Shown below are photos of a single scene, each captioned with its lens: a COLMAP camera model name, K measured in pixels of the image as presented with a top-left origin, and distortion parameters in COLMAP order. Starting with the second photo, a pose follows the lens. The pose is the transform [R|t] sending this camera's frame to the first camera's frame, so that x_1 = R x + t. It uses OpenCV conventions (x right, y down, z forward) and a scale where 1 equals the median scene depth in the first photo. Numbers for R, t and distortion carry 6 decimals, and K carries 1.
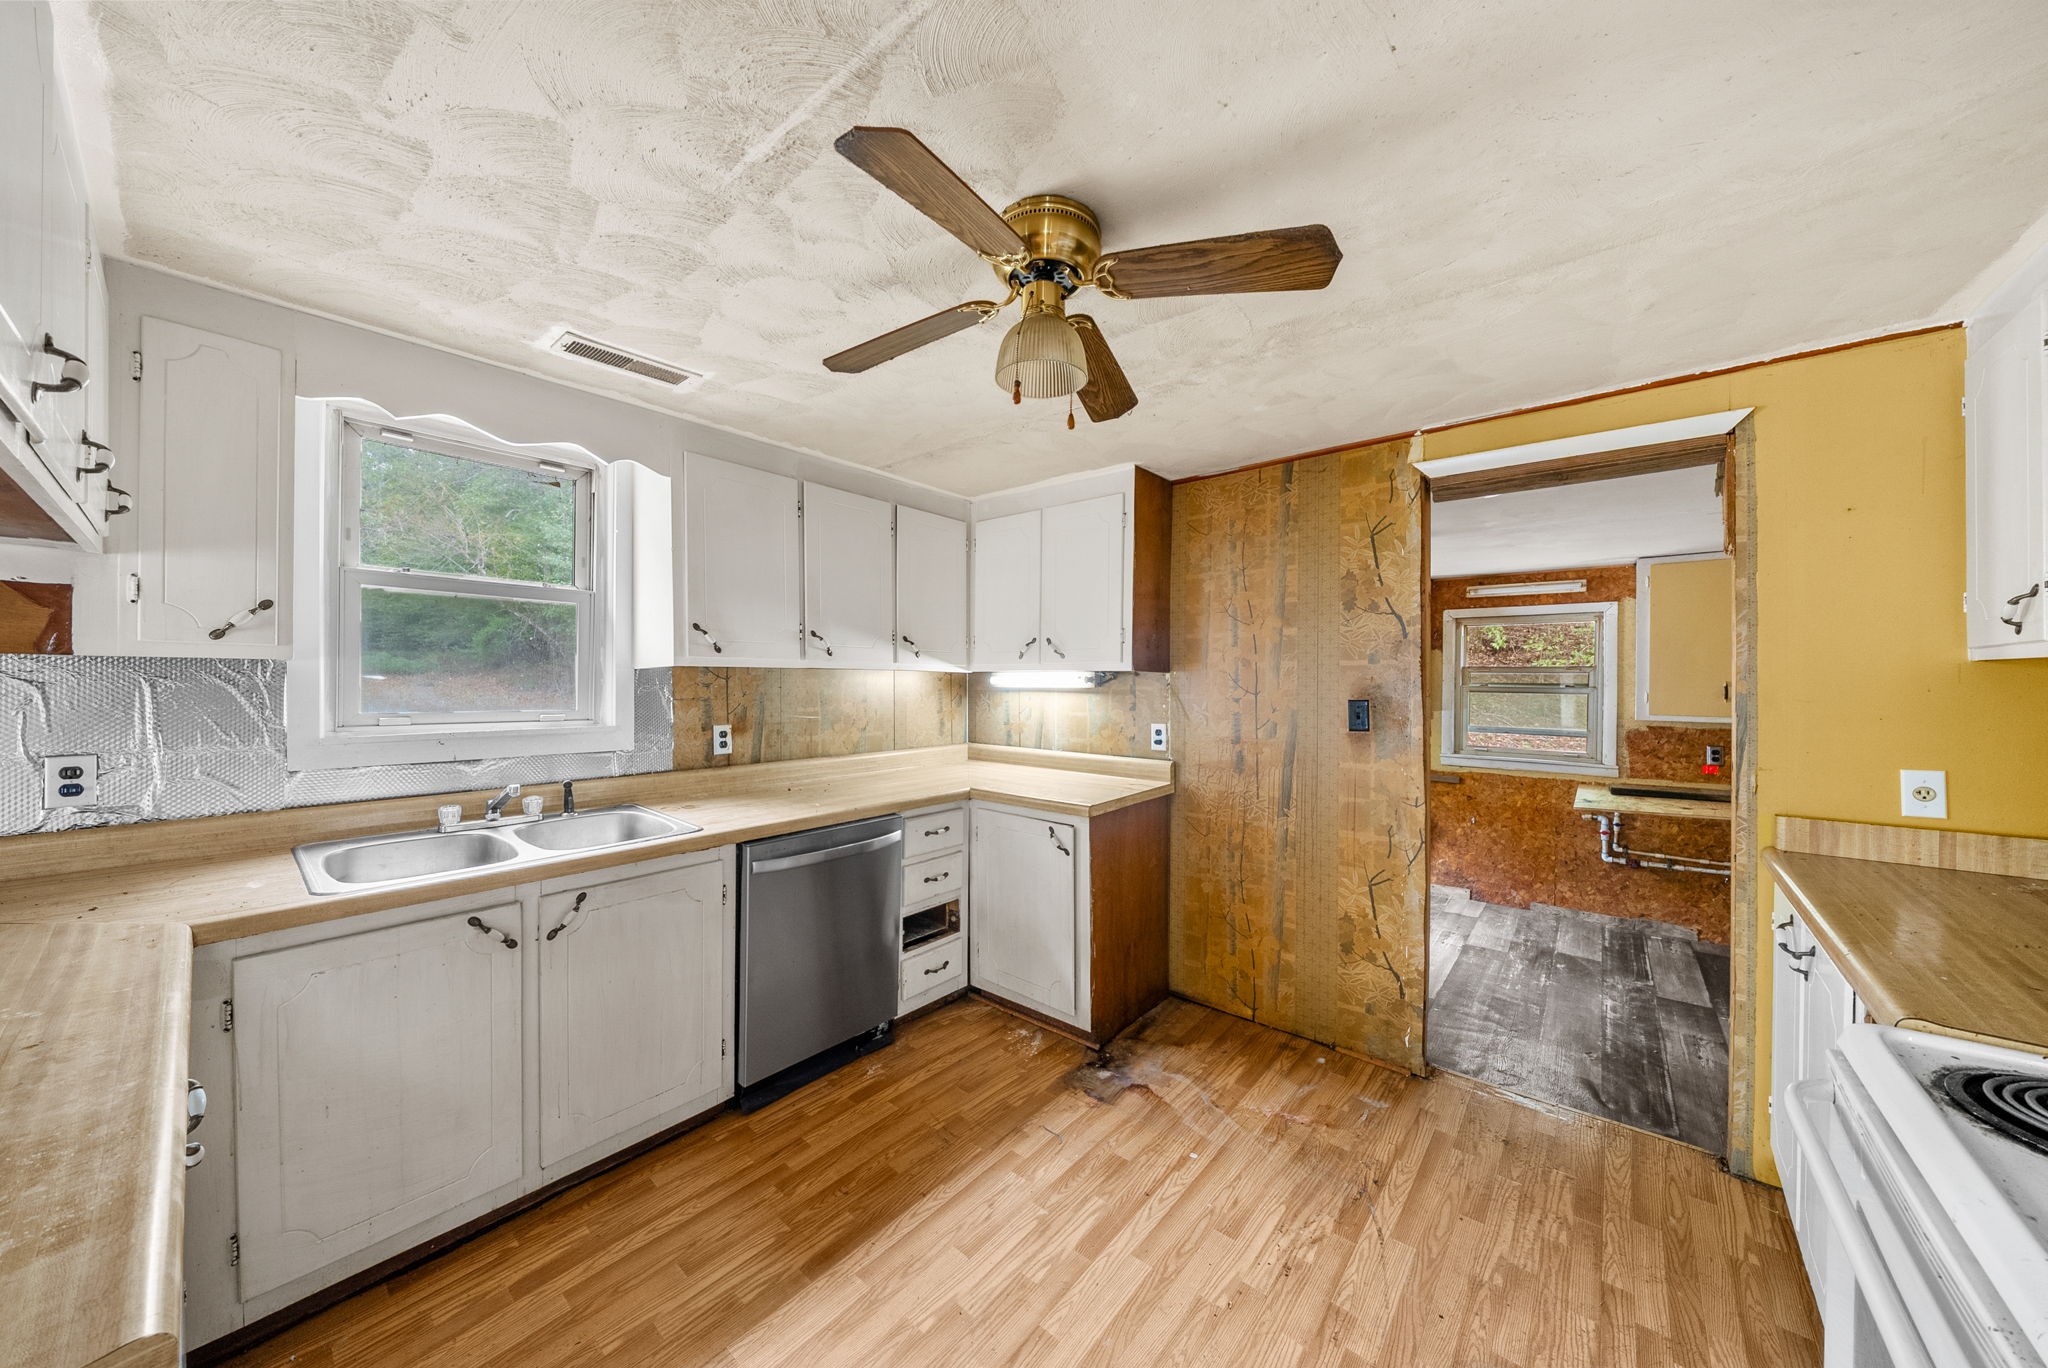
lens RADIAL K [[684.3, 0, 1024.0], [0, 684.3, 684.0], [0, 0, 1]] dist [0.000210, 0.000024]
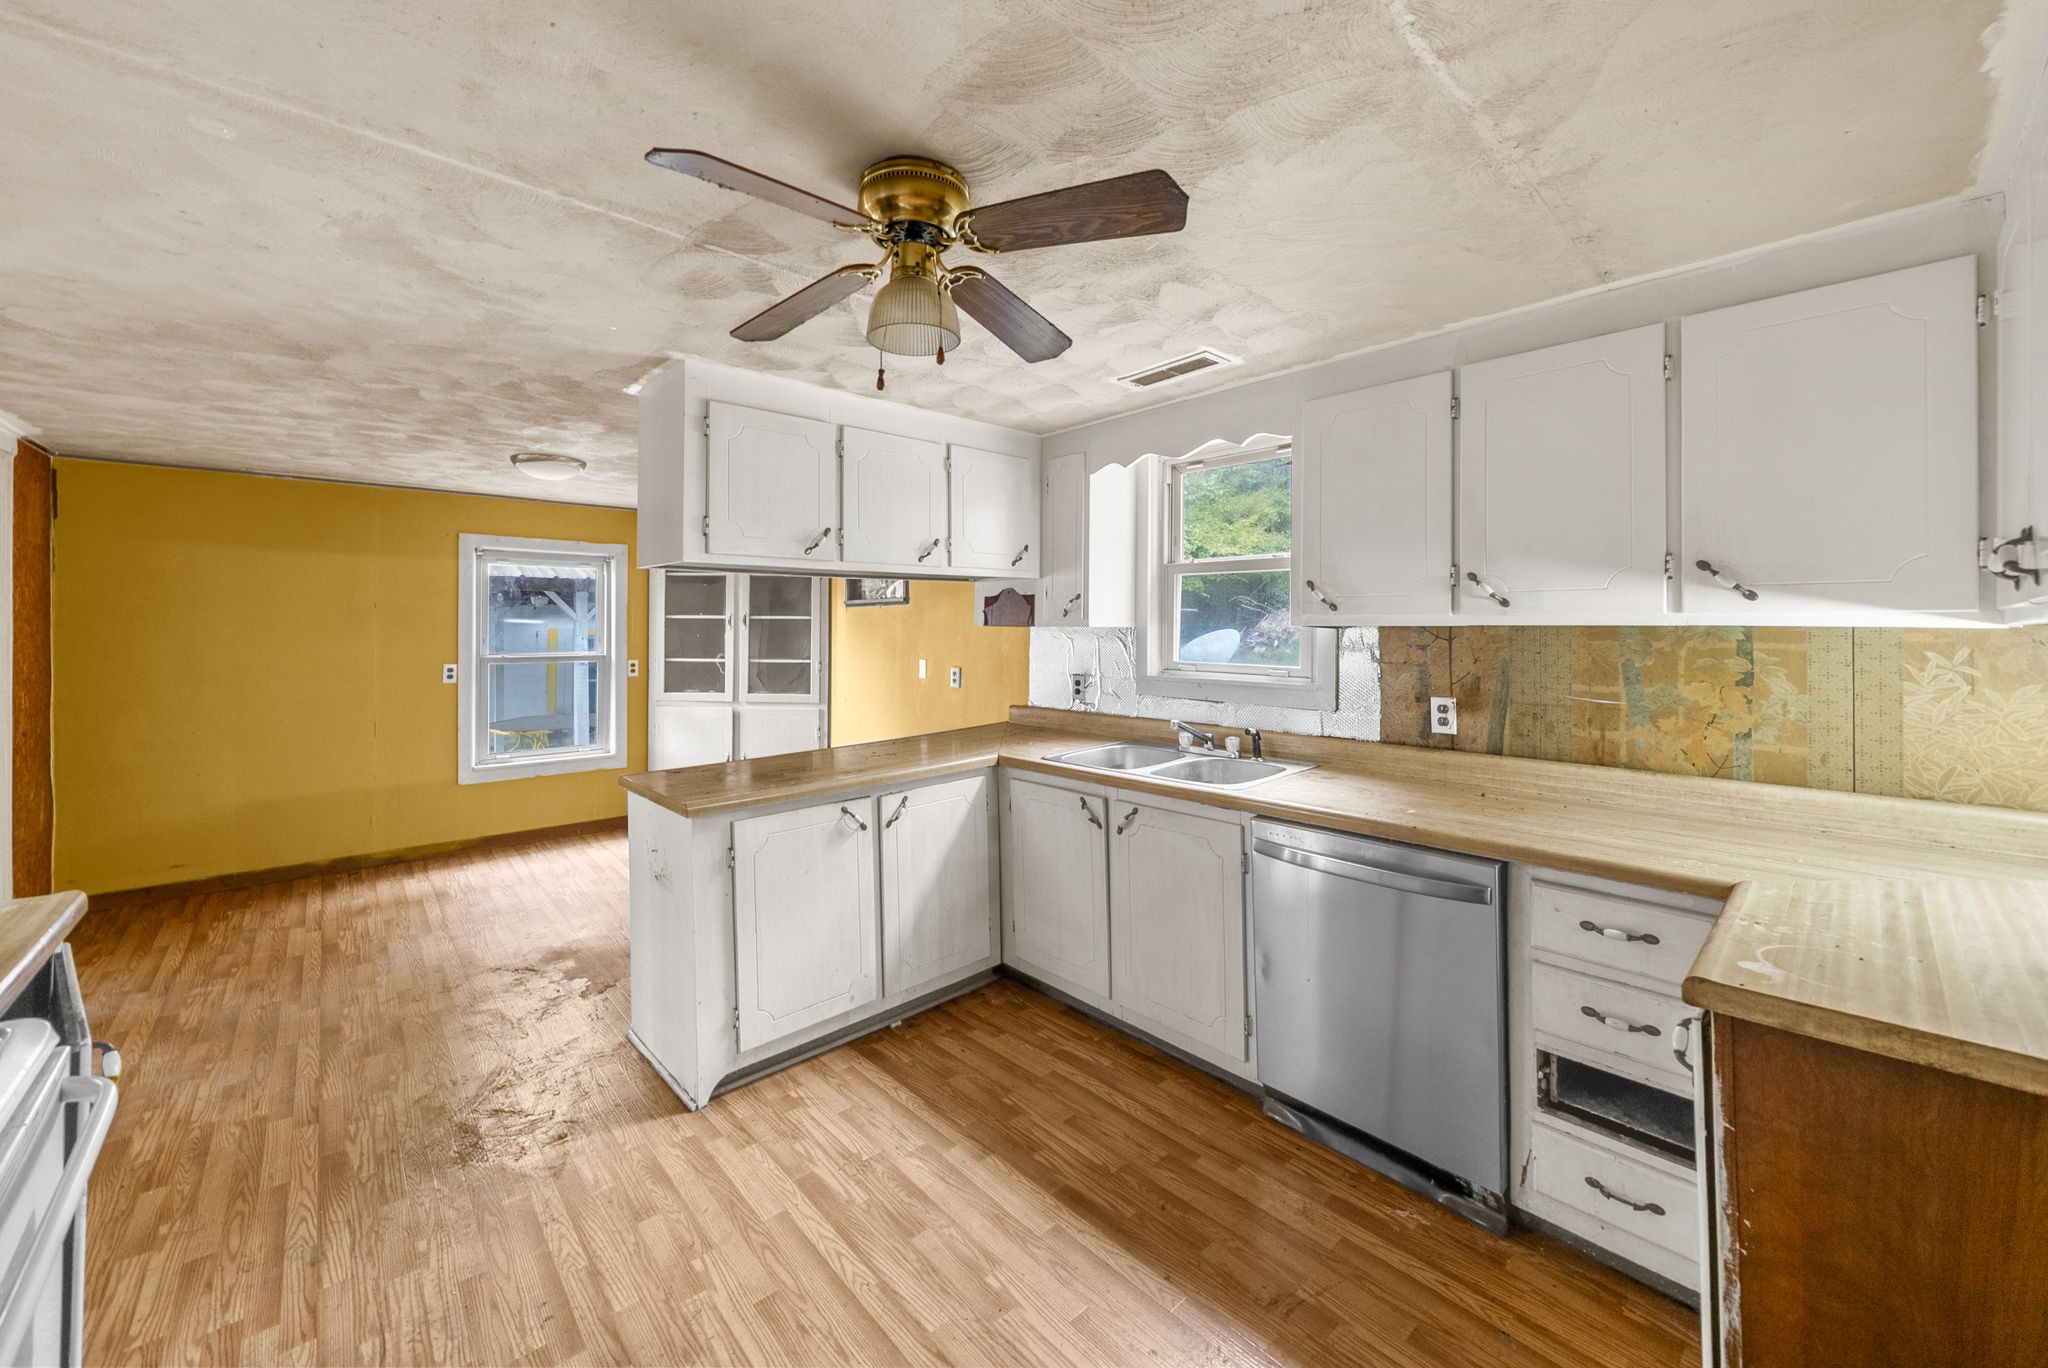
lens RADIAL K [[786.7, 0, 1019.3], [0, 786.7, 621.0], [0, 0, 1]] dist [-0.001878, -0.000122]
pose [[-0.124316, -0.016760, -0.992101, 0.717999], [-0.008903, 0.999836, -0.015775, -0.013997], [0.992203, 0.006872, -0.124445, 0.829224]]
